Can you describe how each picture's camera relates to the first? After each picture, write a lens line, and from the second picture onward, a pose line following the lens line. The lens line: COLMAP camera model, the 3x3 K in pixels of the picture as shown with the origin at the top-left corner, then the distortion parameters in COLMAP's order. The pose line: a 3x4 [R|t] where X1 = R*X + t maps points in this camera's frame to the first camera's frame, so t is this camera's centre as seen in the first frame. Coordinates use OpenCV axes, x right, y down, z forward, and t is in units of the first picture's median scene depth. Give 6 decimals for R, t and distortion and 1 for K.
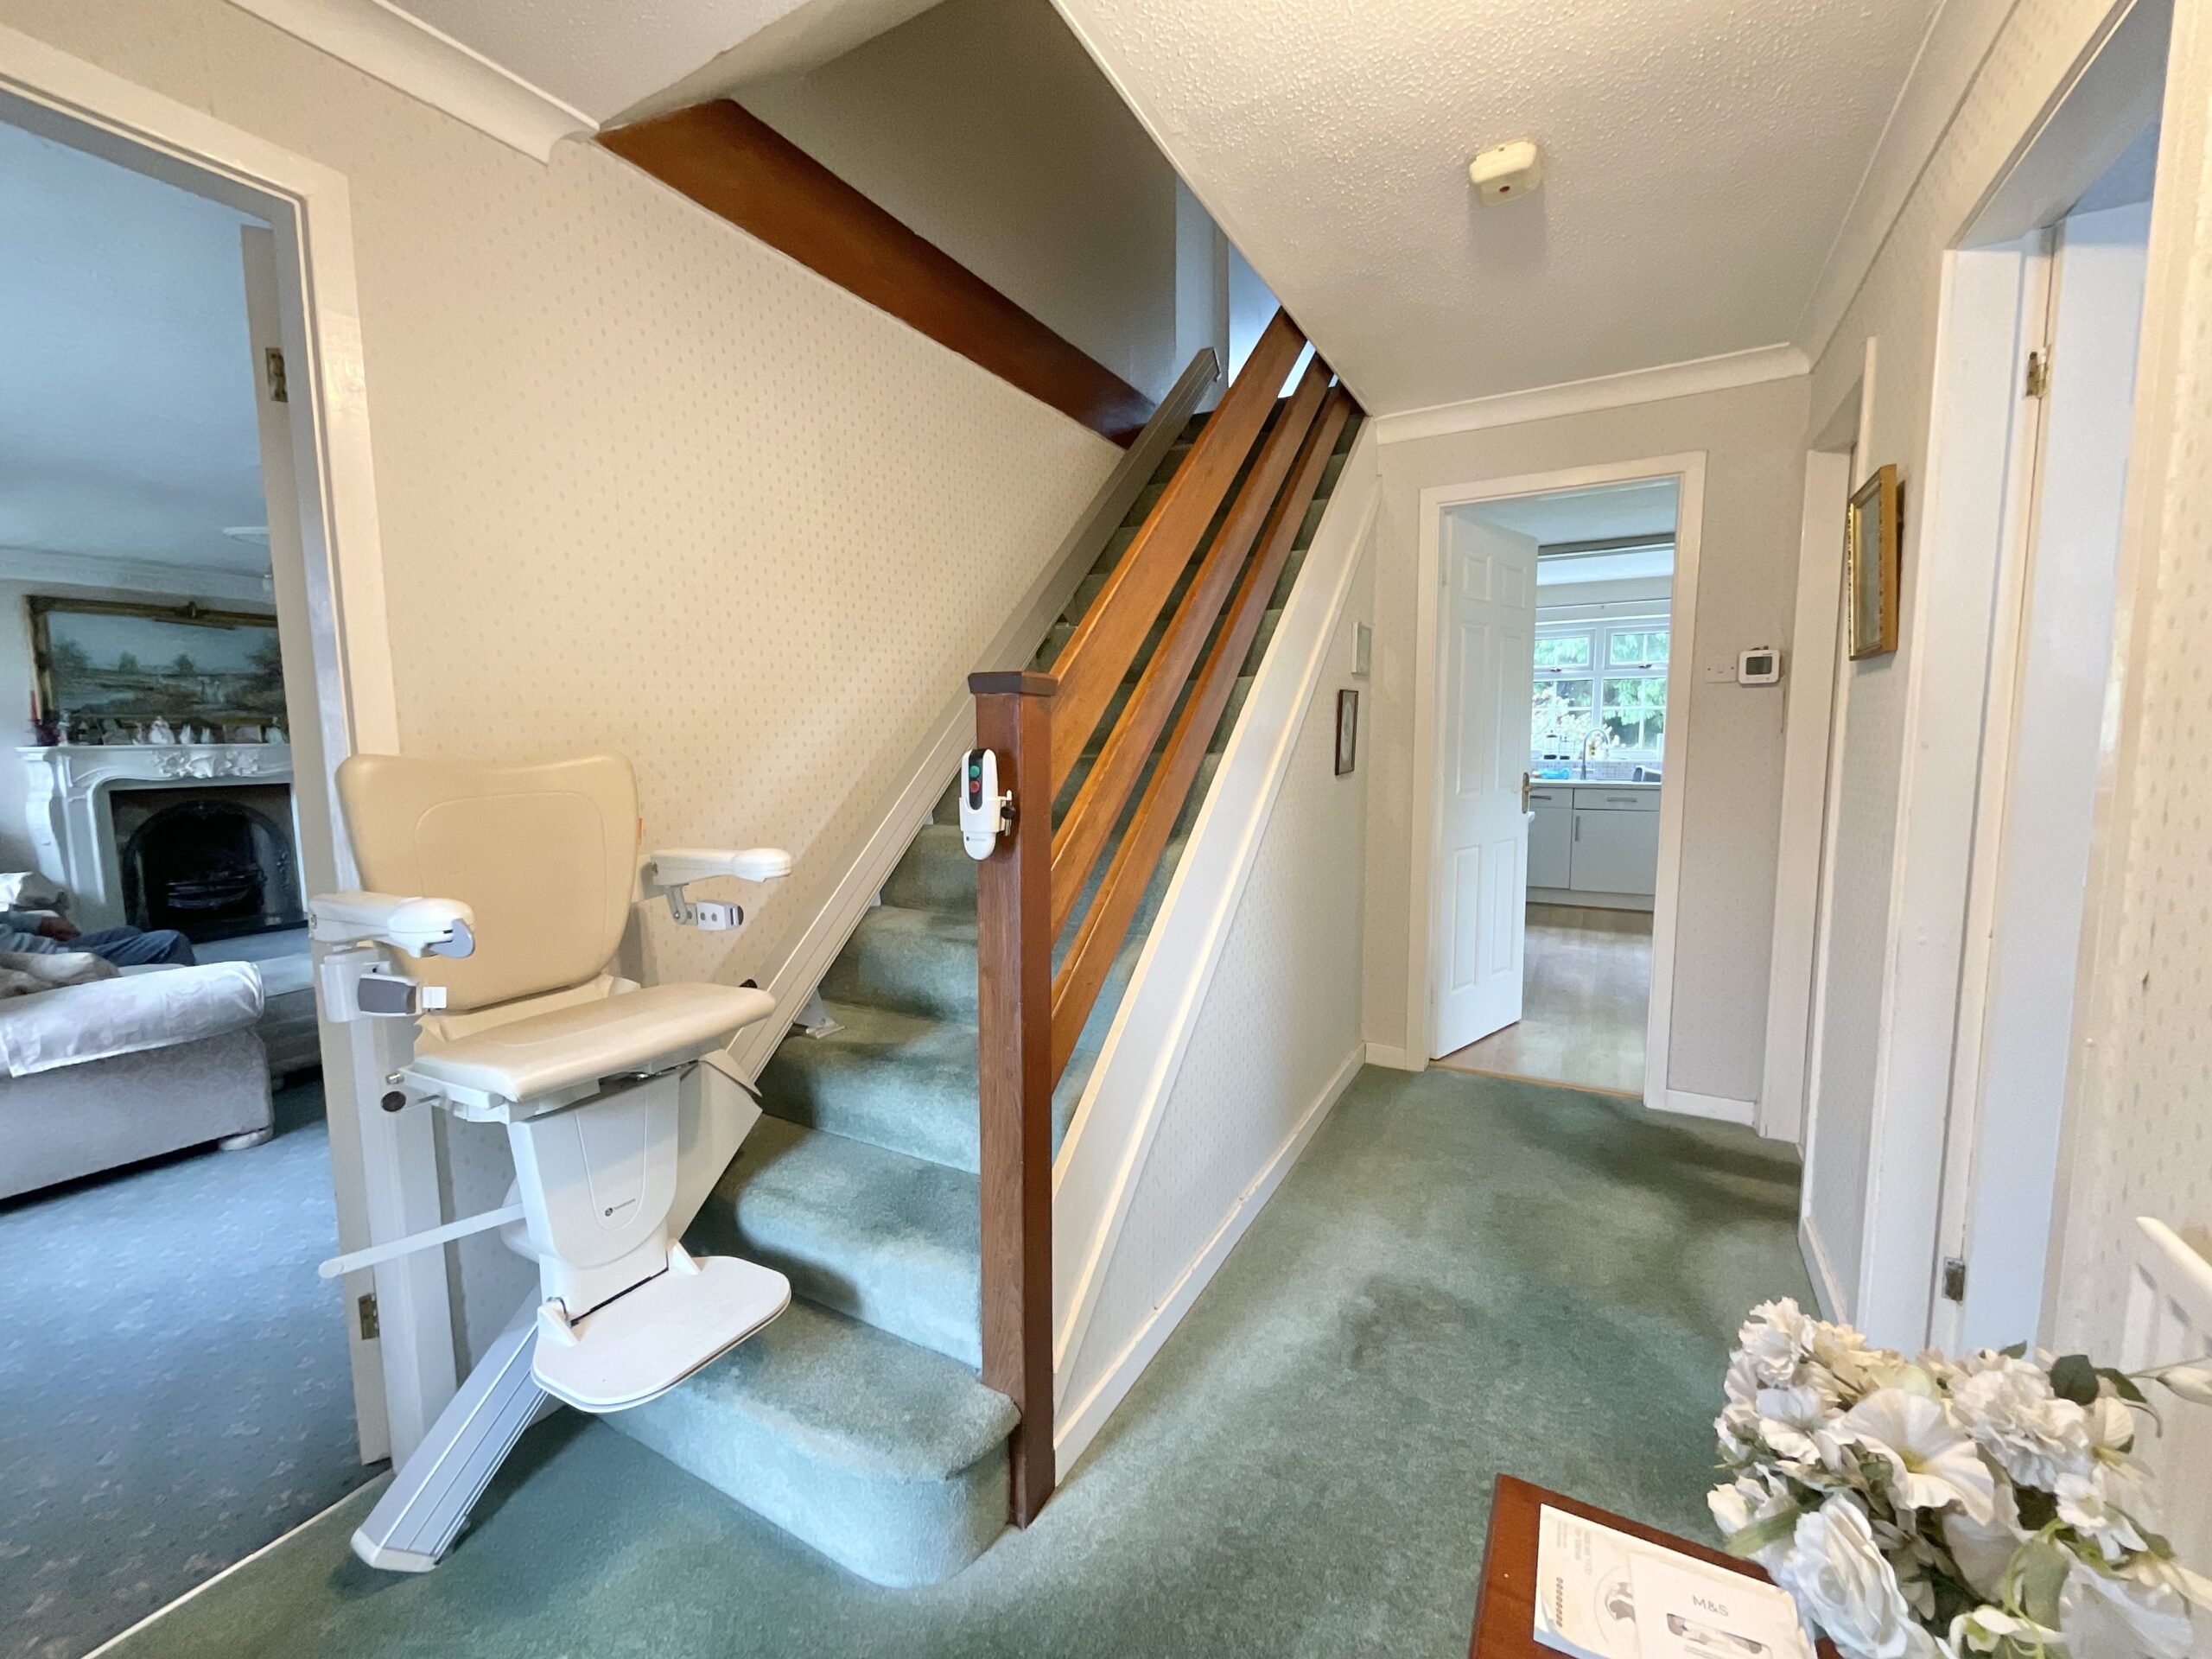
lens RADIAL K [[894.3, 0, 1108.4], [0, 894.3, 827.8], [0, 0, 1]] dist [-0.001603, -0.000070]
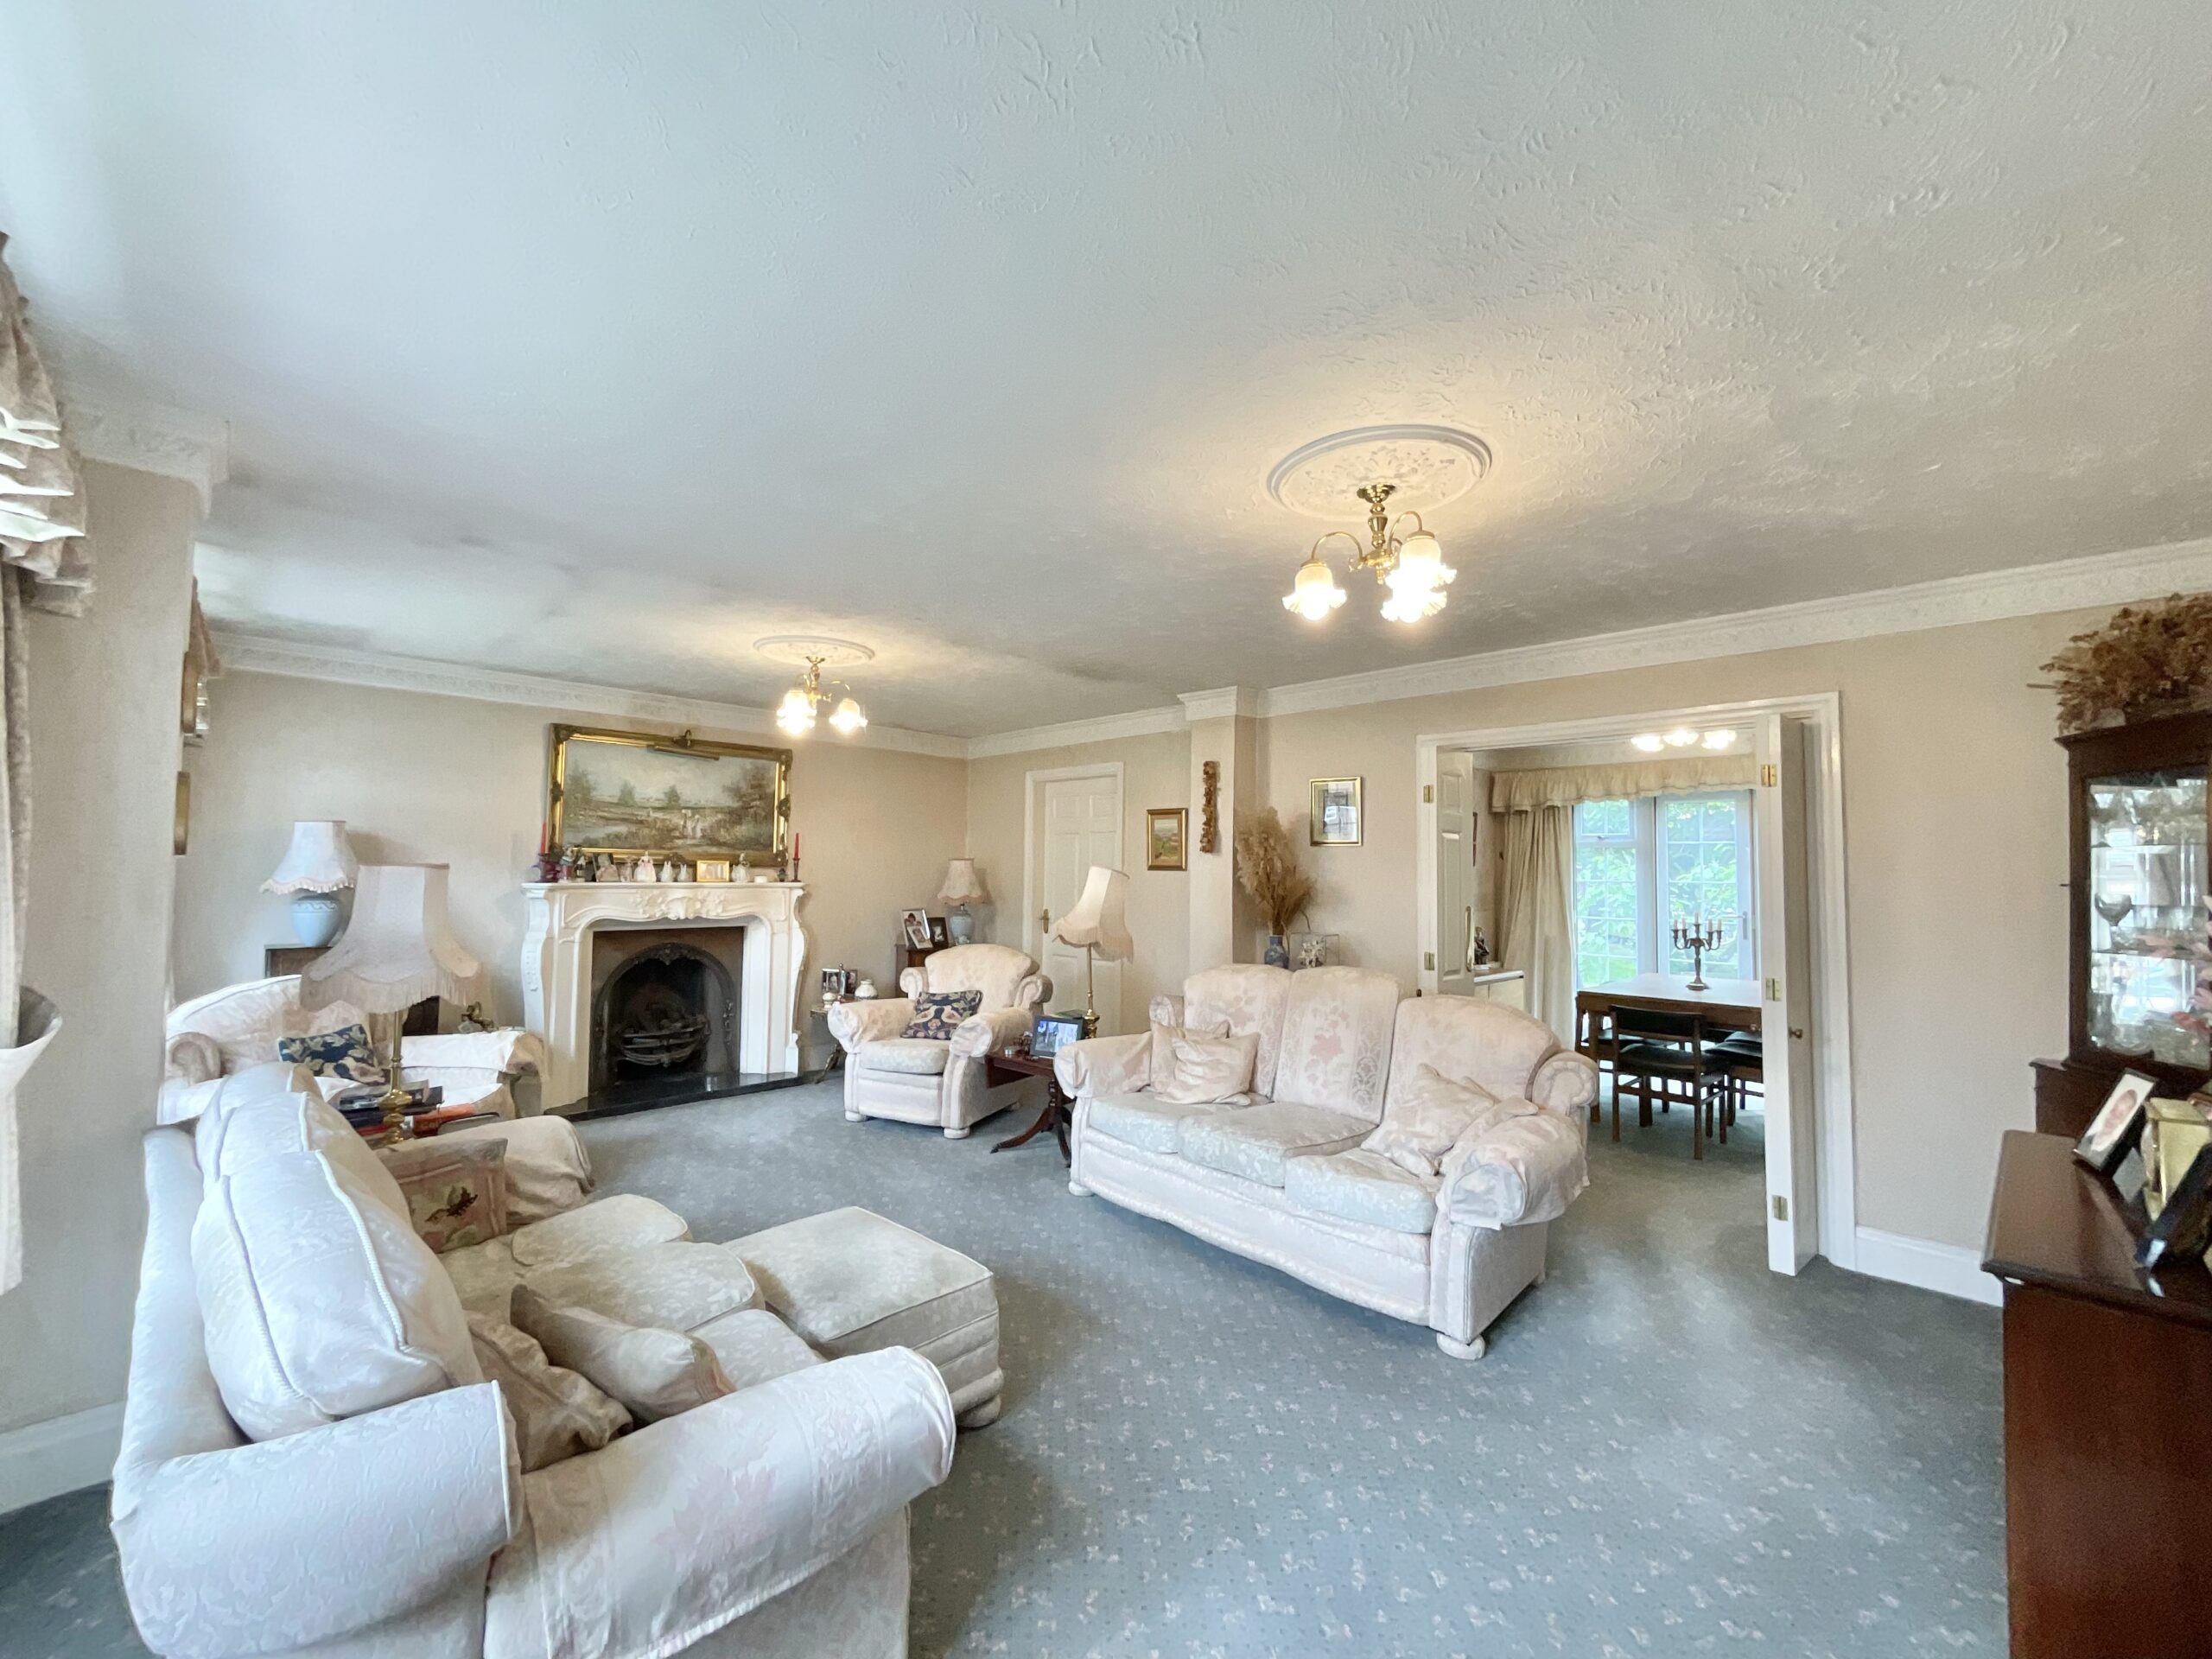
lens RADIAL K [[894.3, 0, 1106.2], [0, 894.3, 829.4], [0, 0, 1]] dist [-0.001603, -0.000070]
pose [[0.961468, 0.002468, -0.274907, -0.351001], [-0.044706, 0.988053, -0.147487, -0.032684], [0.271258, 0.154094, 0.950092, 0.246847]]
